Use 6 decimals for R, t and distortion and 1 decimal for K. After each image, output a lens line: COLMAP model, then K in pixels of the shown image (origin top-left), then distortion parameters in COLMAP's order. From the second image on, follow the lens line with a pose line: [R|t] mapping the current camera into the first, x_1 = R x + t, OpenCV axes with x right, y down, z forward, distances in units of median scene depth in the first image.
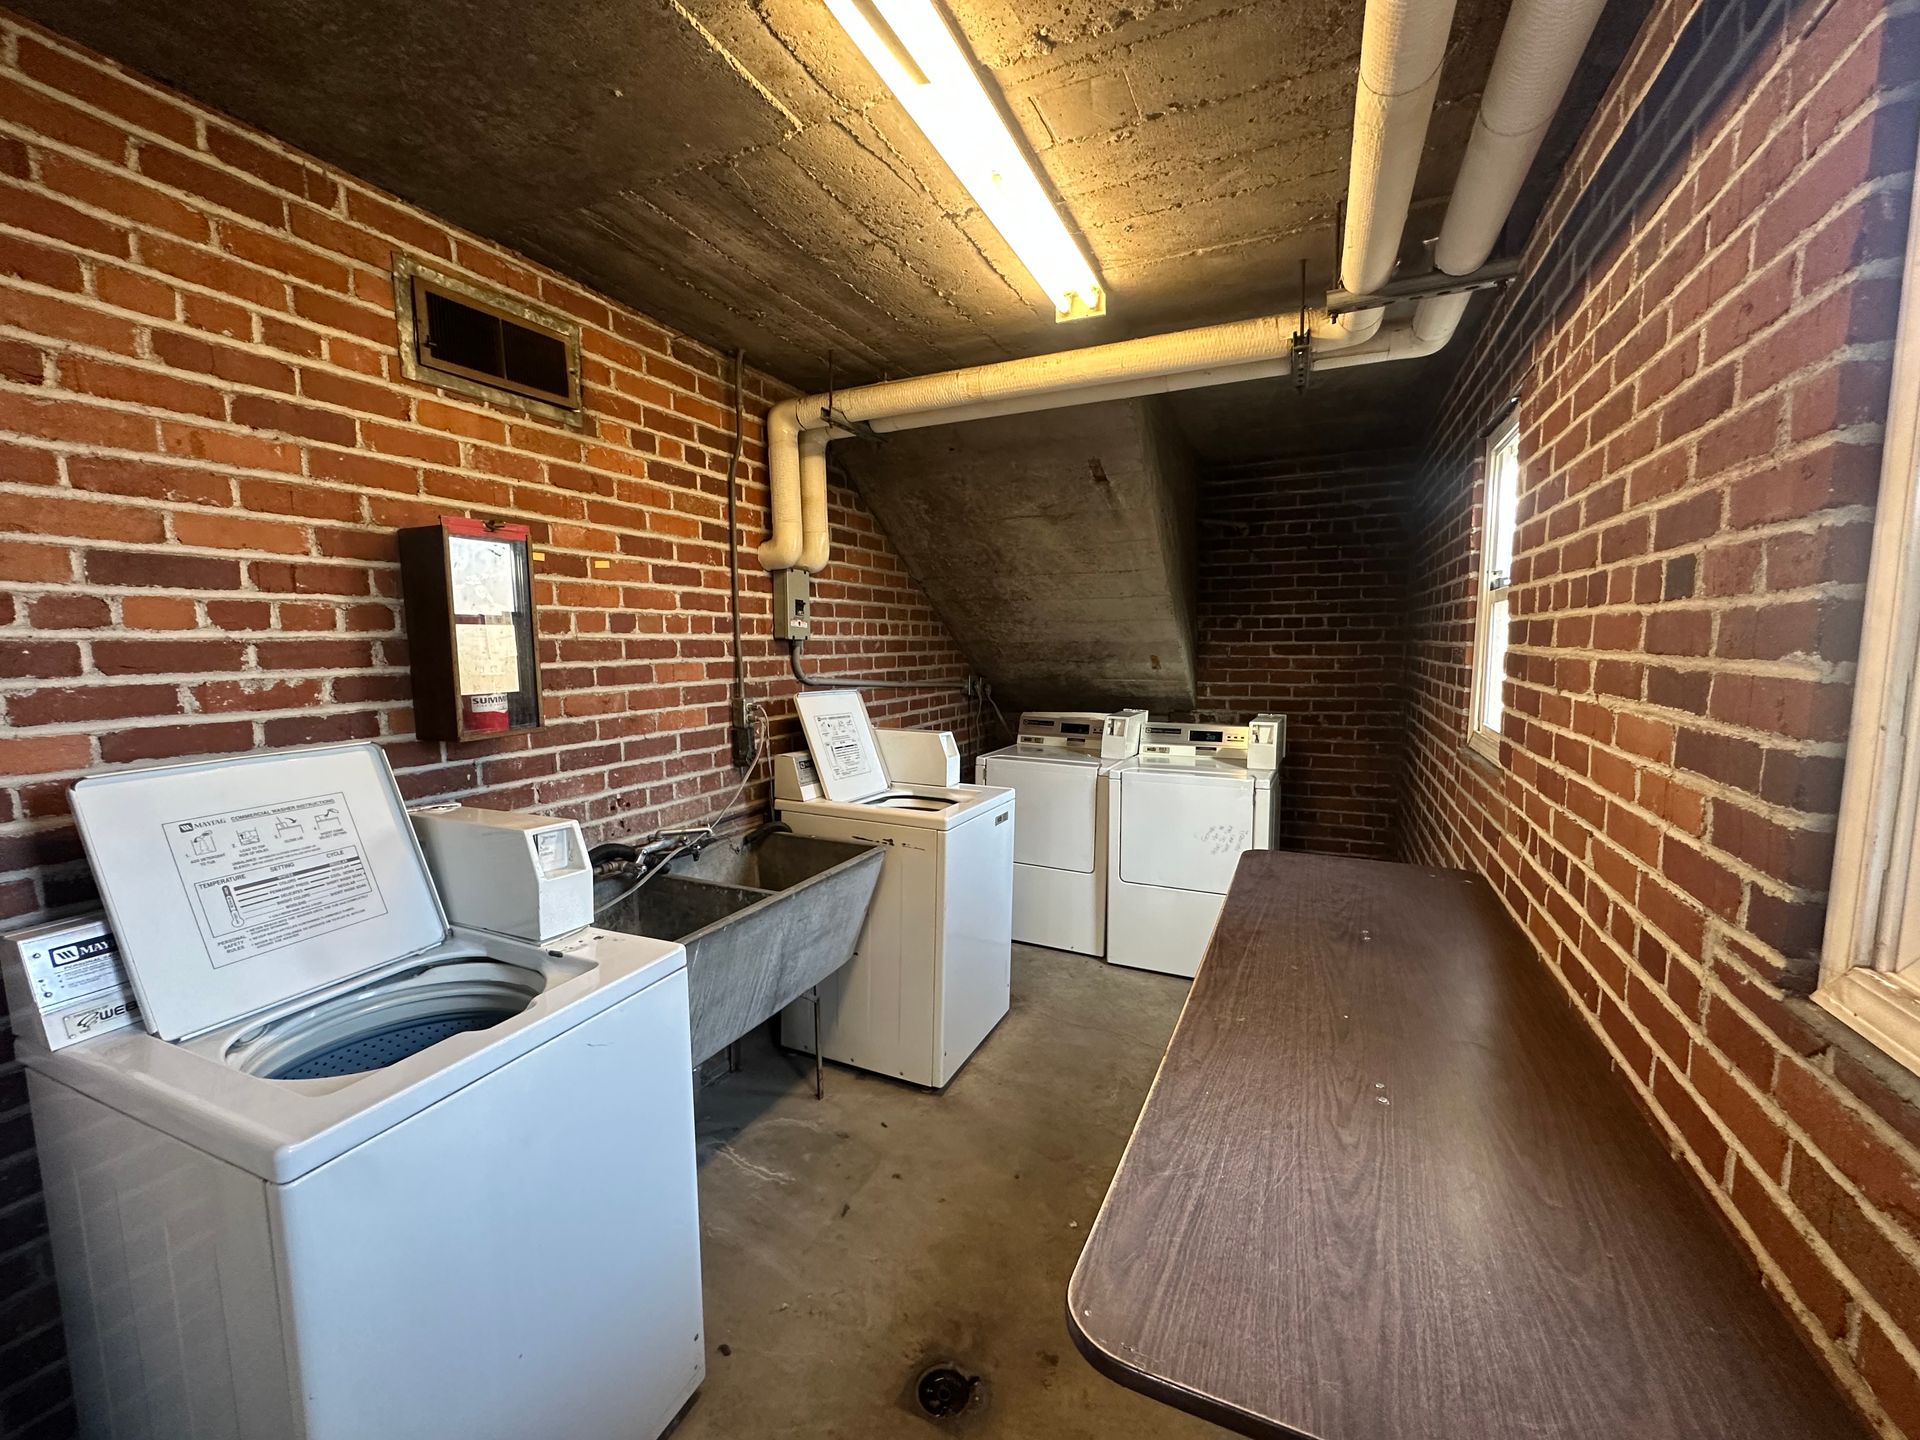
lens RADIAL K [[768.1, 0, 957.6], [0, 768.1, 723.8], [0, 0, 1]] dist [-0.001098, 0.000149]
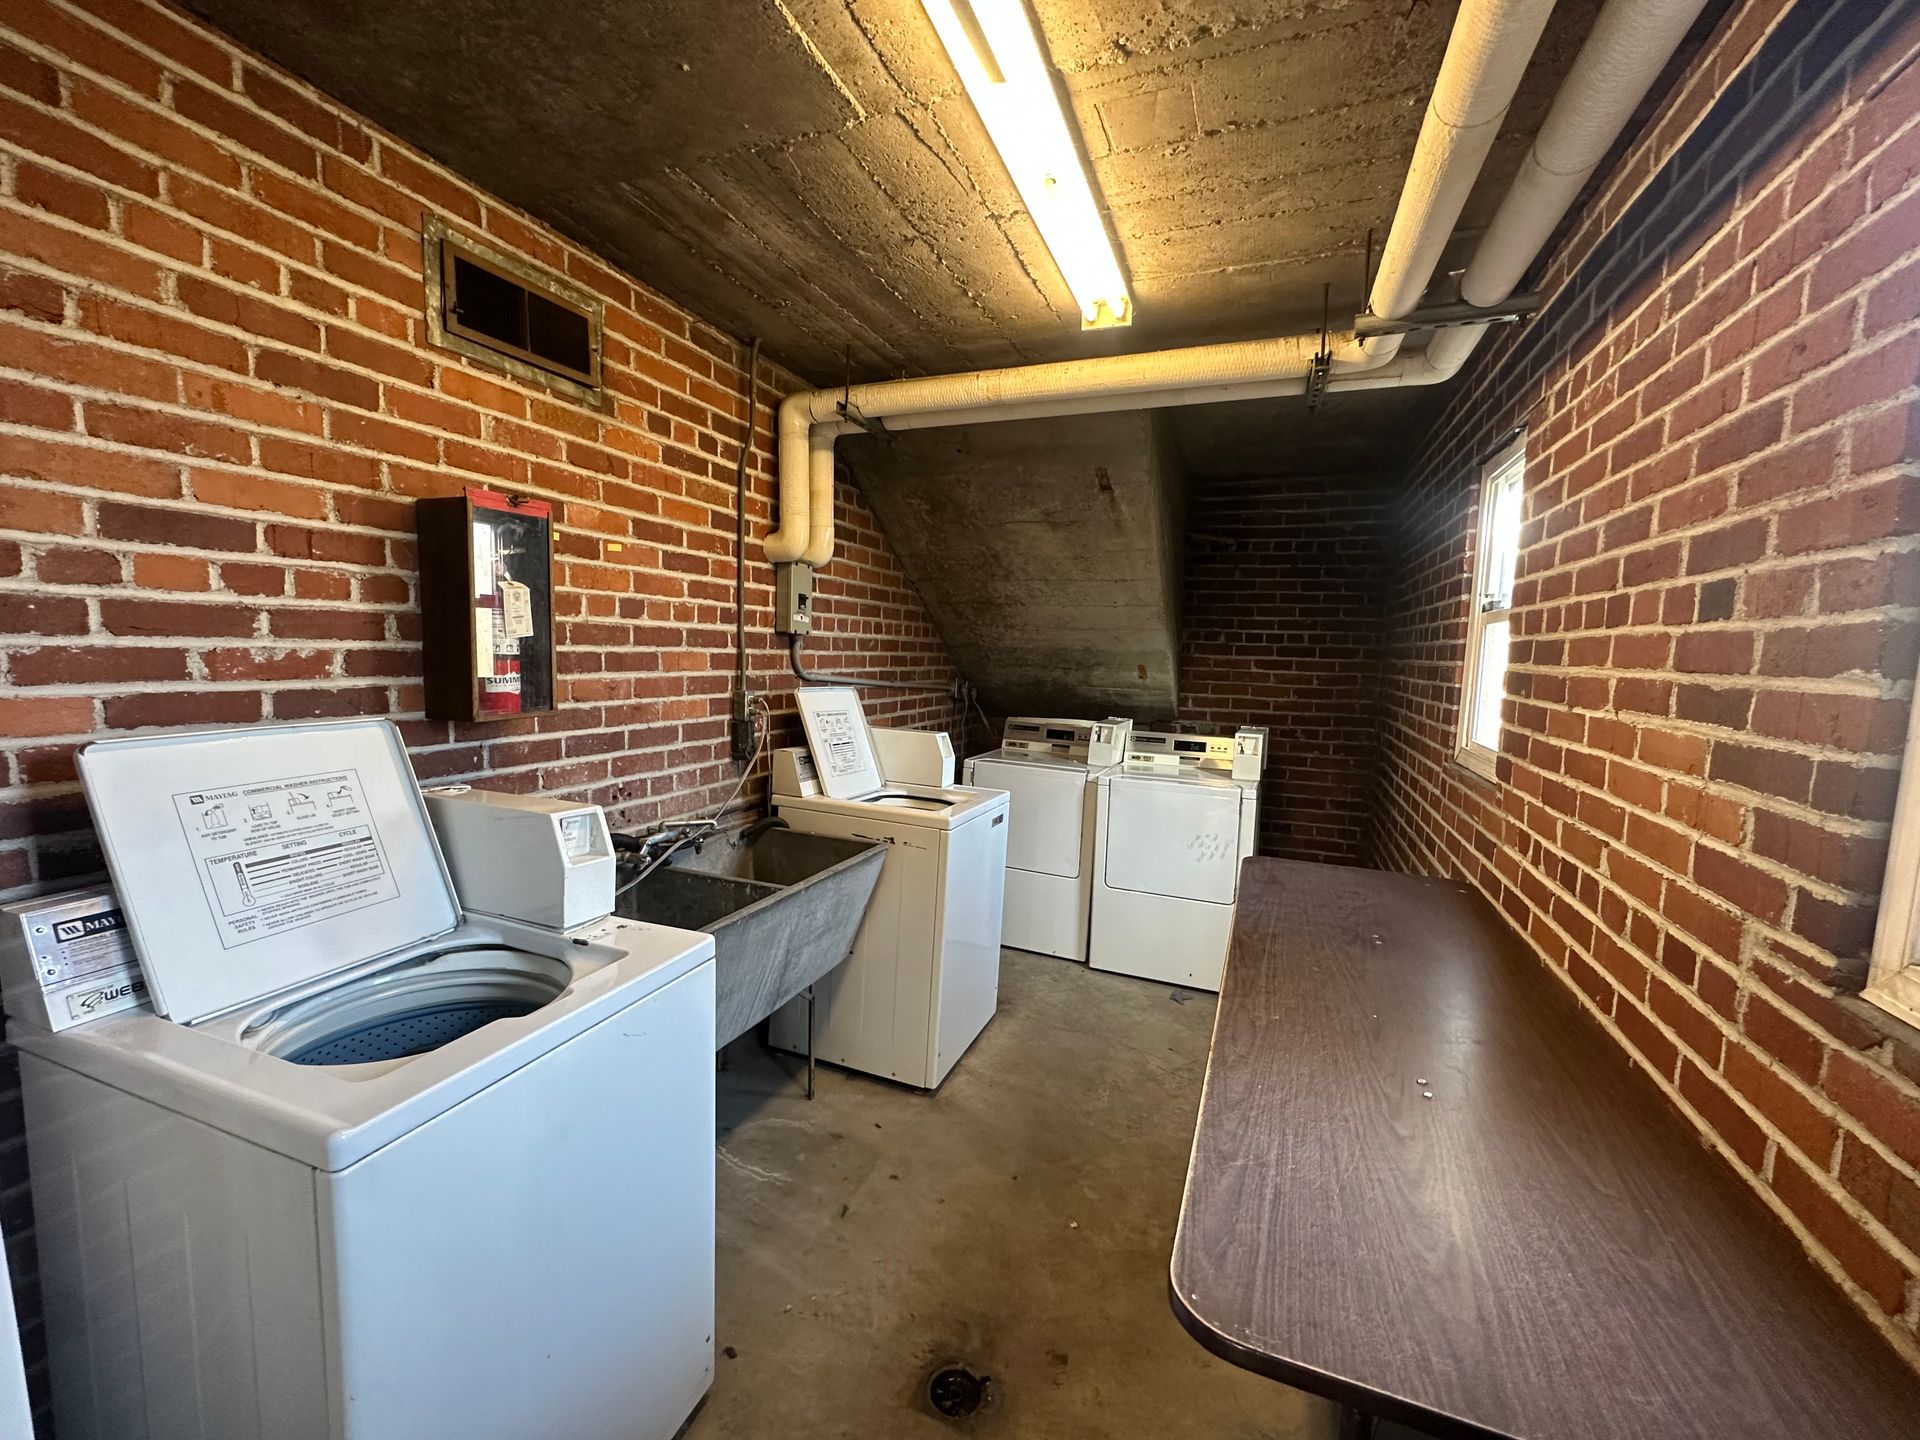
lens RADIAL K [[768.1, 0, 957.8], [0, 768.1, 724.0], [0, 0, 1]] dist [-0.001098, 0.000149]
pose [[0.997920, 0.033789, 0.054893, -0.105651], [-0.033326, 0.999401, -0.009319, 0.016820], [-0.055175, 0.007470, 0.998449, 0.002309]]
